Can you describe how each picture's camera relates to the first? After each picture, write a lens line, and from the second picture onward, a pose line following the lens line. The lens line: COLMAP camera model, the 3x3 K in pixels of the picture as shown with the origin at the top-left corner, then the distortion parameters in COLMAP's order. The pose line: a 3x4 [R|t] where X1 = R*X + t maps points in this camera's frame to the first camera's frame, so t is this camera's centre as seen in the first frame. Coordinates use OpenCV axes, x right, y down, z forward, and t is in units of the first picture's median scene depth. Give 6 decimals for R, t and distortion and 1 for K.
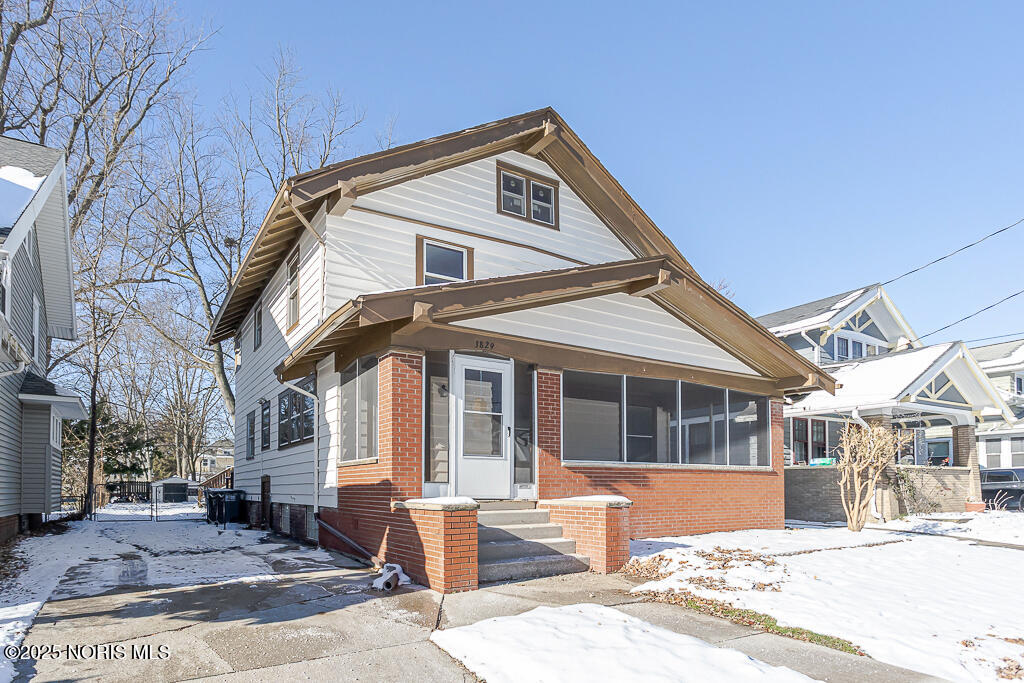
lens RADIAL K [[544.6, 0, 474.5], [0, 544.6, 385.9], [0, 0, 1]] dist [0.013021, 0.000508]
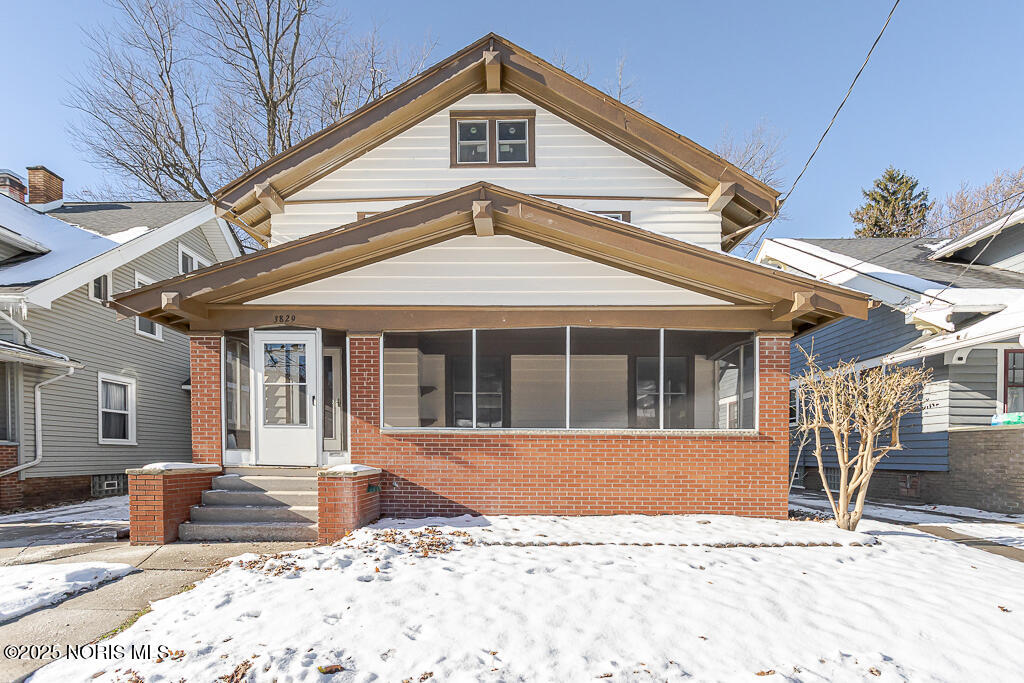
lens RADIAL K [[548.3, 0, 496.8], [0, 548.3, 377.5], [0, 0, 1]] dist [0.002405, 0.001229]
pose [[0.851180, -0.060917, -0.521326, 0.671945], [0.087200, 0.995851, 0.026008, 0.033441], [0.517579, -0.067597, 0.852961, 0.231454]]
